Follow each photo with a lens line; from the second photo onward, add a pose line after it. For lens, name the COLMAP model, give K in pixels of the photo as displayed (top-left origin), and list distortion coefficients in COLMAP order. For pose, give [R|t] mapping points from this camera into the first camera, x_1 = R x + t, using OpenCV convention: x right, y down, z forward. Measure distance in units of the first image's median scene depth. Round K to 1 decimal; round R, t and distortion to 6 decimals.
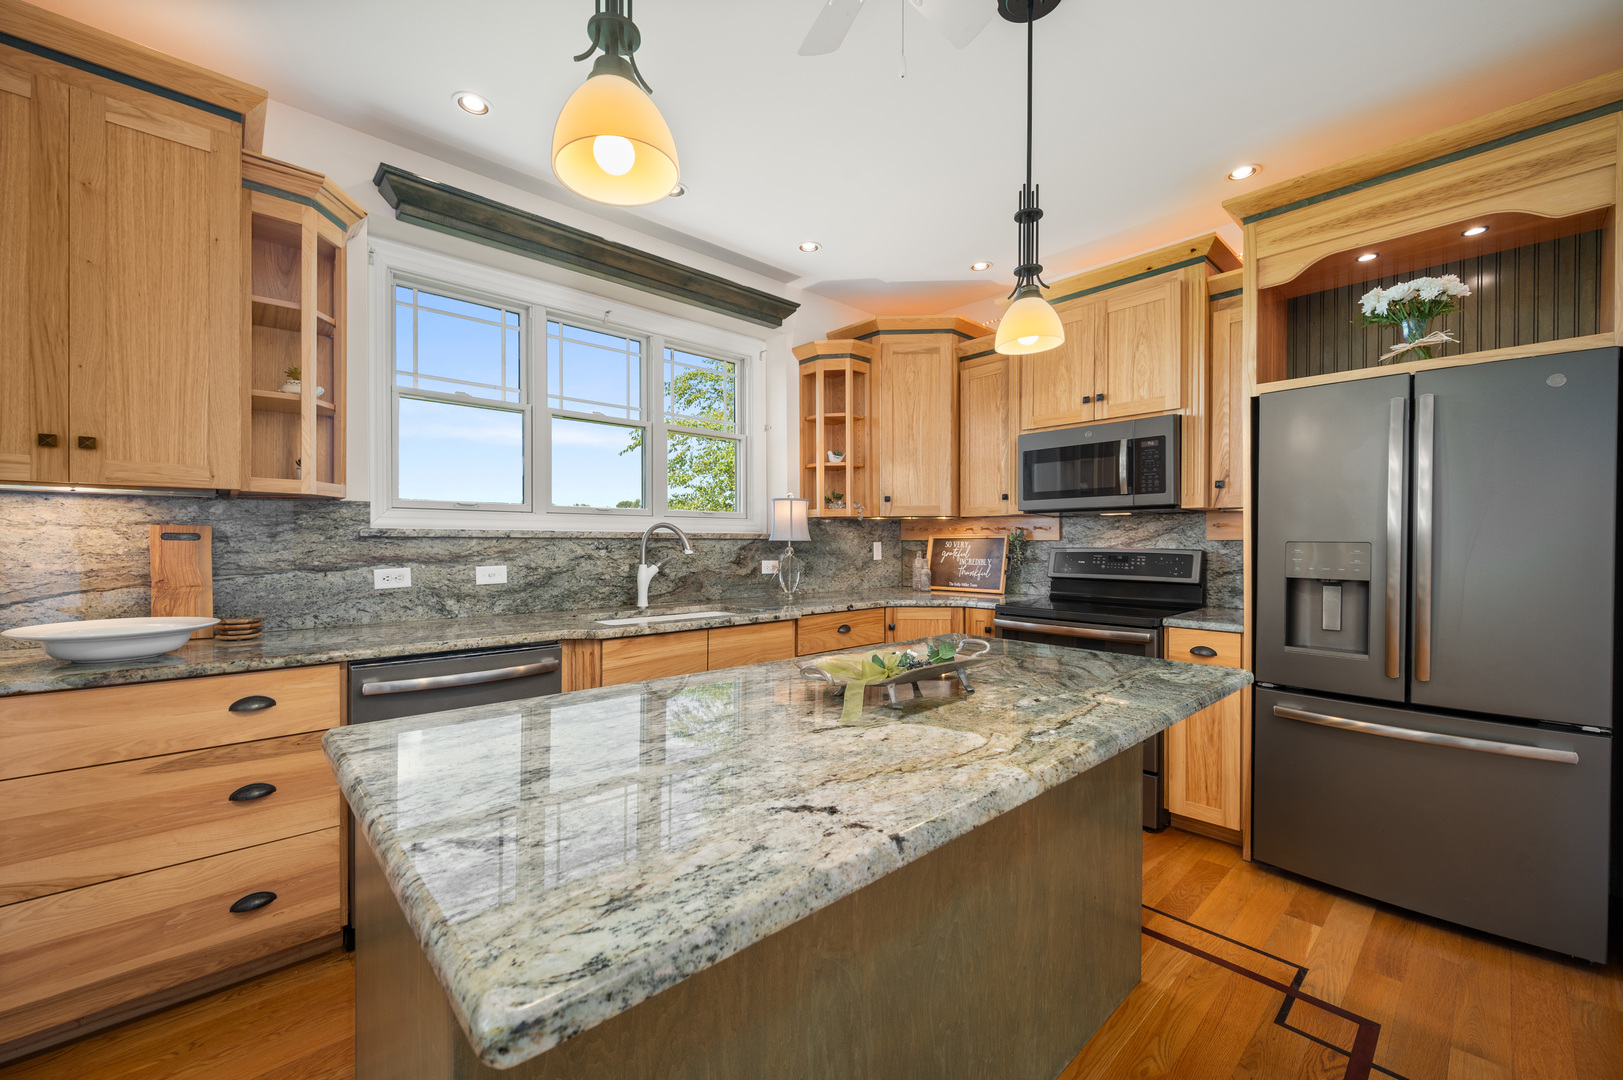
lens RADIAL K [[646.9, 0, 813.5], [0, 646.9, 542.8], [0, 0, 1]] dist [-0.001402, 0.000879]
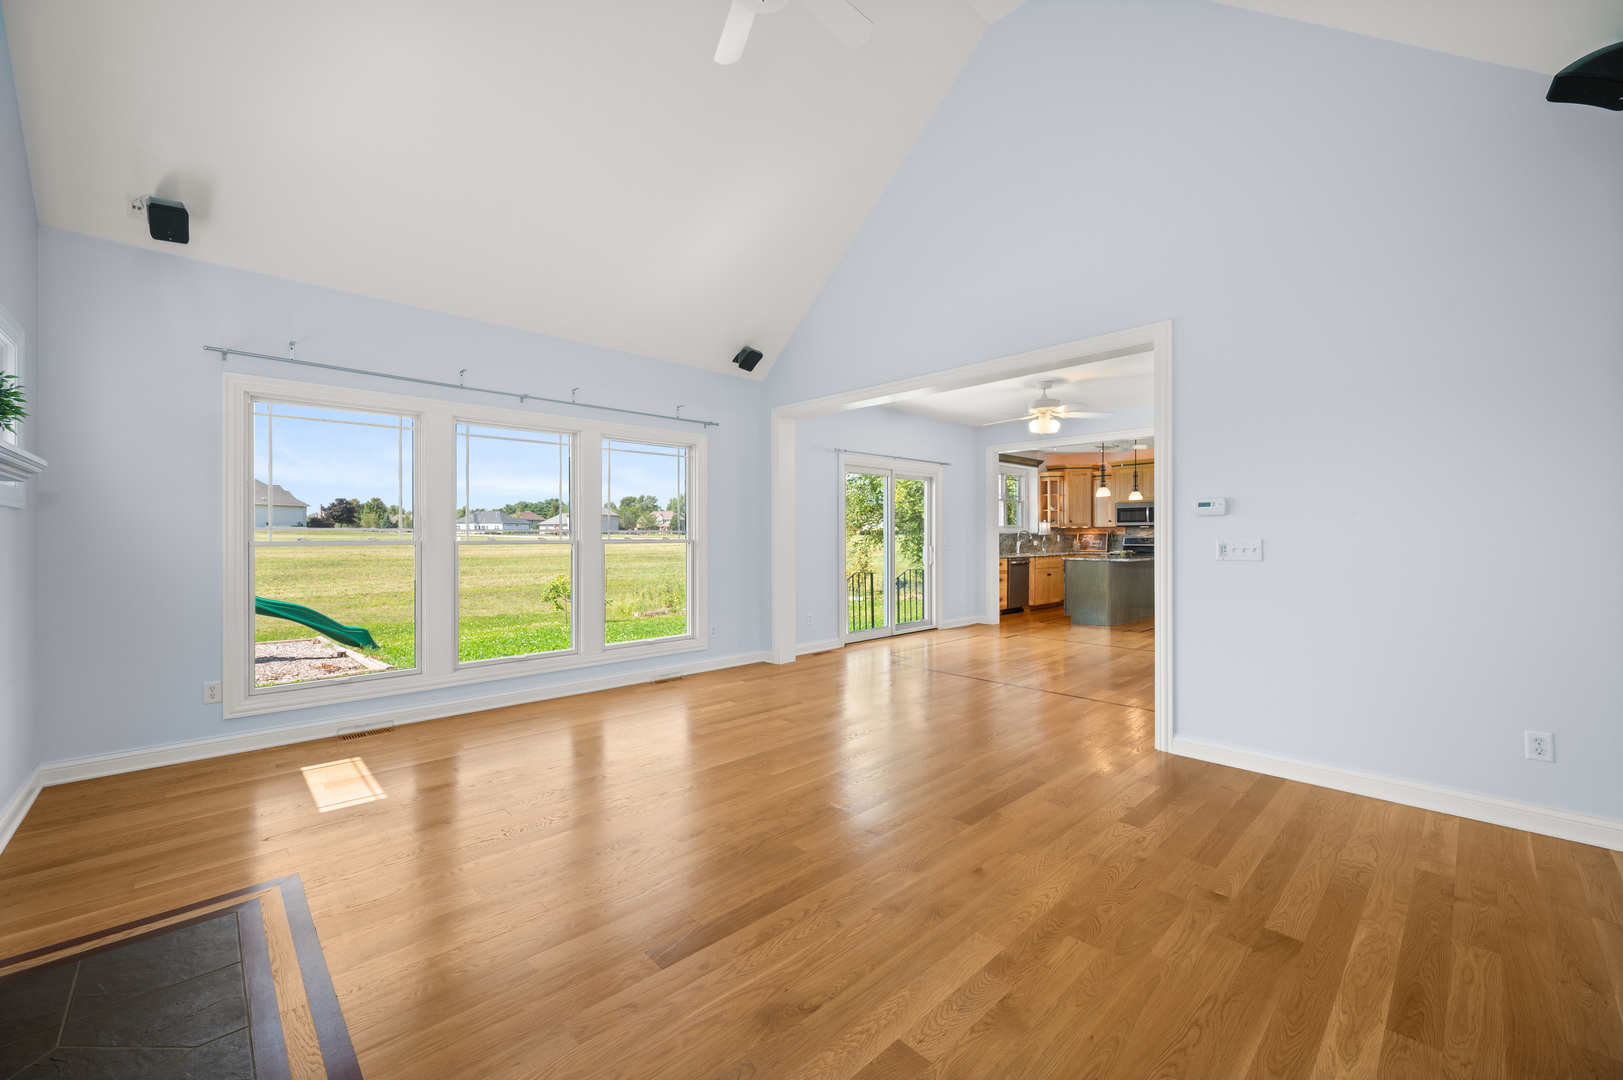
lens RADIAL K [[646.9, 0, 811.0], [0, 646.9, 537.5], [0, 0, 1]] dist [-0.001402, 0.000879]
pose [[0.999795, -0.002464, 0.020075, -1.321121], [0.002457, 0.999997, 0.000392, 0.005417], [-0.020076, -0.000343, 0.999798, -2.311777]]
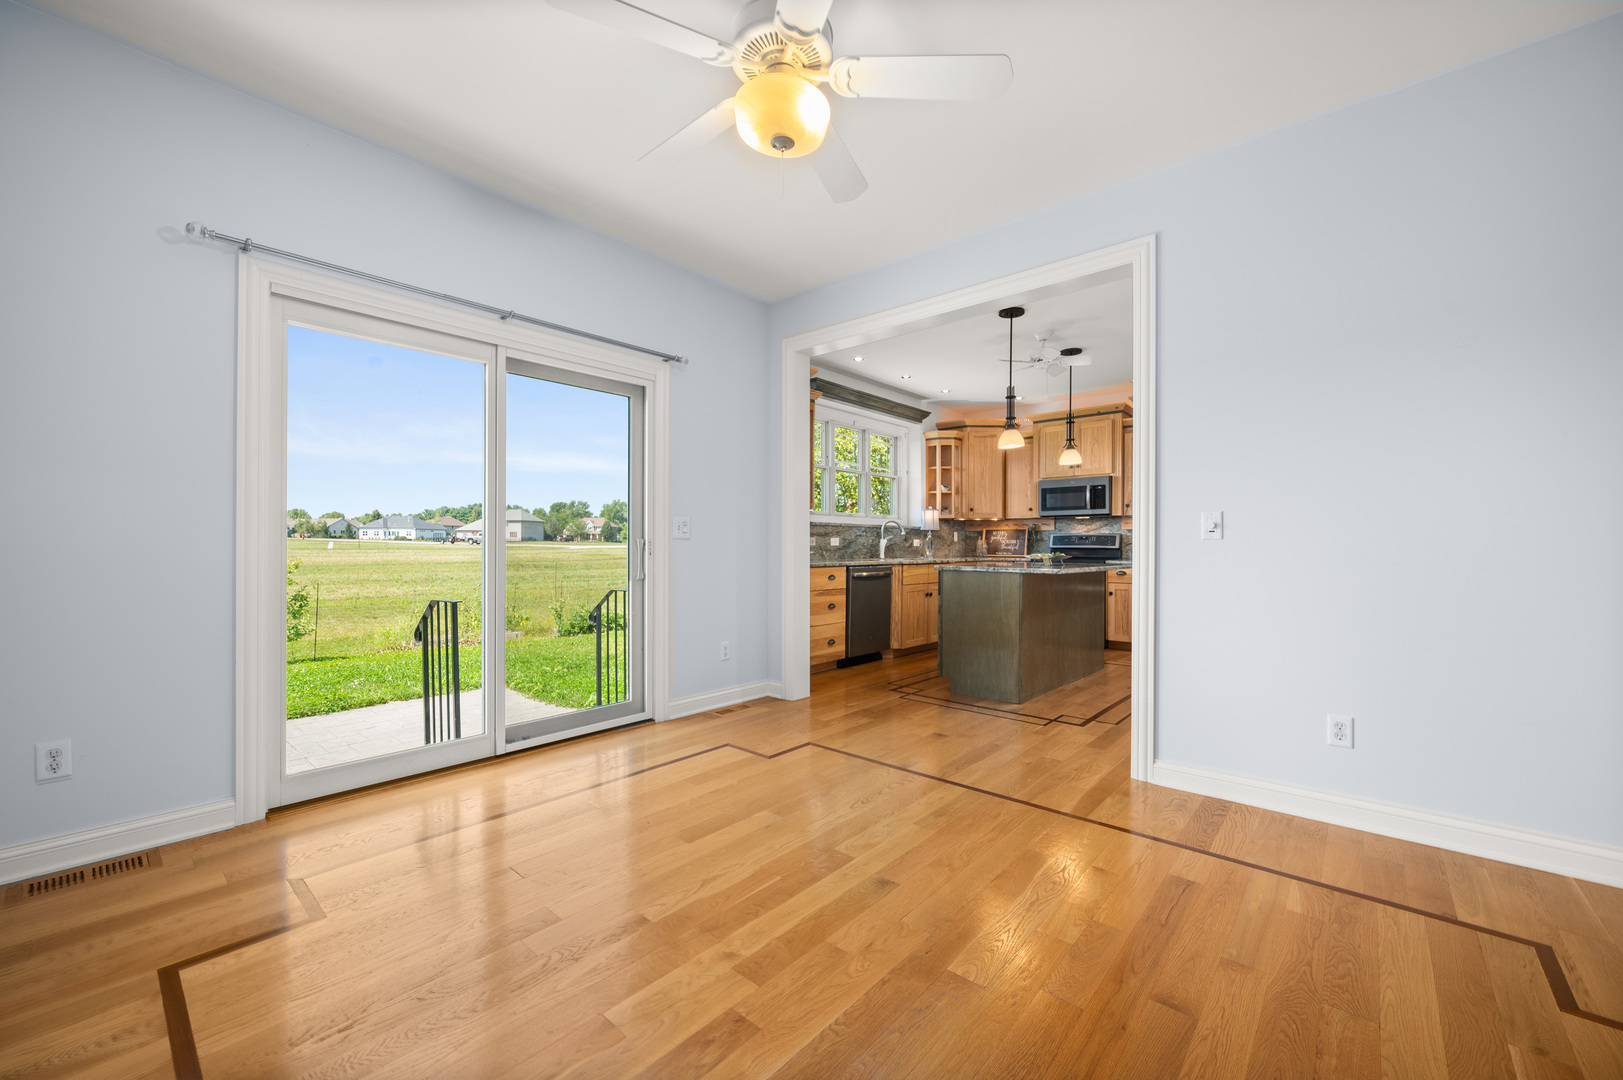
lens RADIAL K [[646.9, 0, 810.8], [0, 646.9, 542.8], [0, 0, 1]] dist [-0.001402, 0.000879]
pose [[0.994182, 0.002582, 0.107682, -0.652387], [-0.002067, 0.999986, -0.004894, 0.050562], [-0.107693, 0.004643, 0.994173, -1.029782]]
